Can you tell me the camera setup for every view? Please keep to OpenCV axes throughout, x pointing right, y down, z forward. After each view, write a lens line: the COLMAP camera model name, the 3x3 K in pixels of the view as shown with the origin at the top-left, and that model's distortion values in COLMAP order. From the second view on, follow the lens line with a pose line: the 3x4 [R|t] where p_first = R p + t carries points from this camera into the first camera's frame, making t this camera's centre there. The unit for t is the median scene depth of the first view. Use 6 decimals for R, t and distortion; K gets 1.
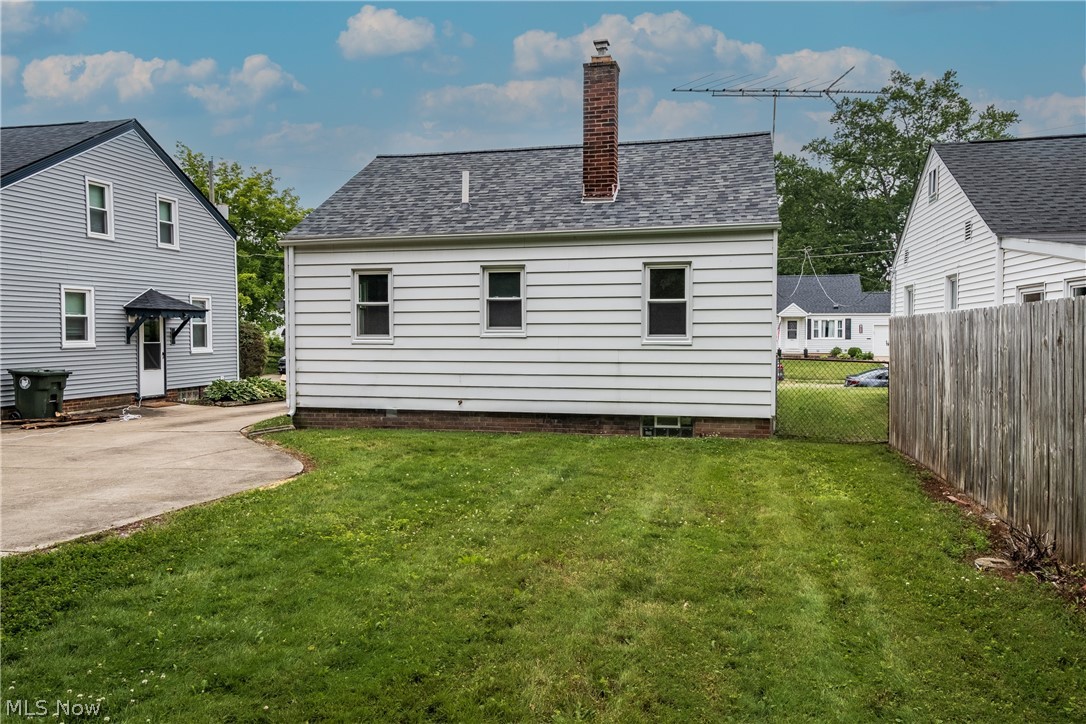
lens RADIAL K [[775.9, 0, 543.0], [0, 775.9, 362.0], [0, 0, 1]] dist [0.071069, 0.001929]
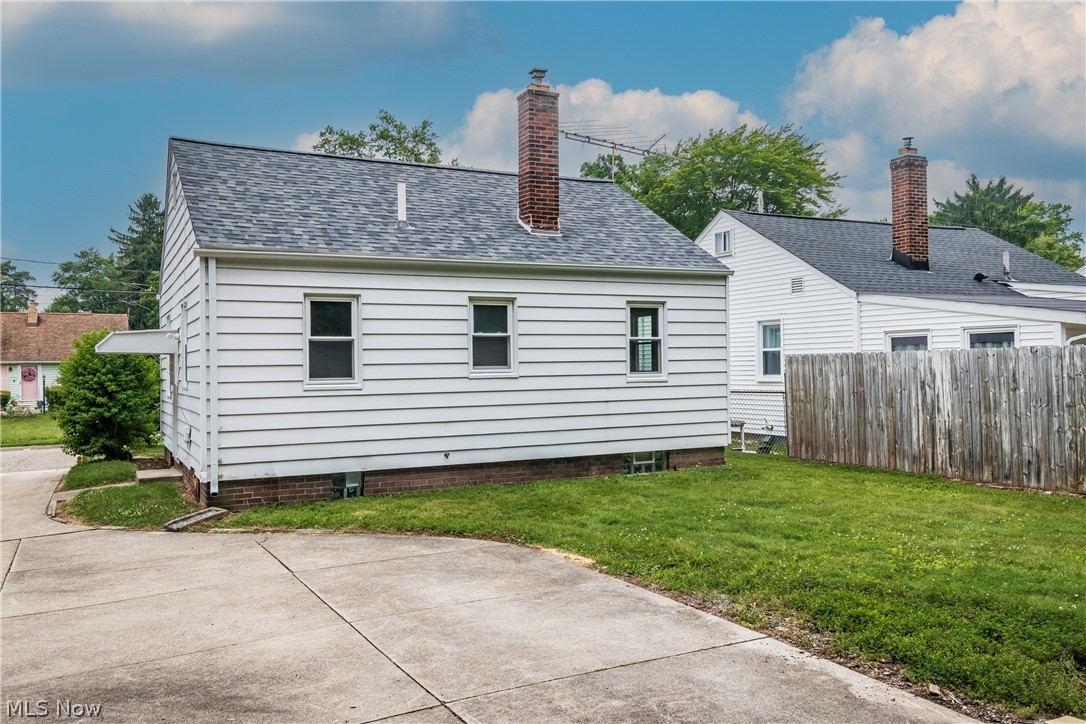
lens RADIAL K [[894.2, 0, 543.0], [0, 894.2, 362.0], [0, 0, 1]] dist [0.088561, -0.001628]
pose [[0.763292, -0.006564, 0.646021, -0.642788], [0.042000, 0.998337, -0.039482, -0.006618], [-0.644687, 0.057269, 0.762298, 0.174576]]
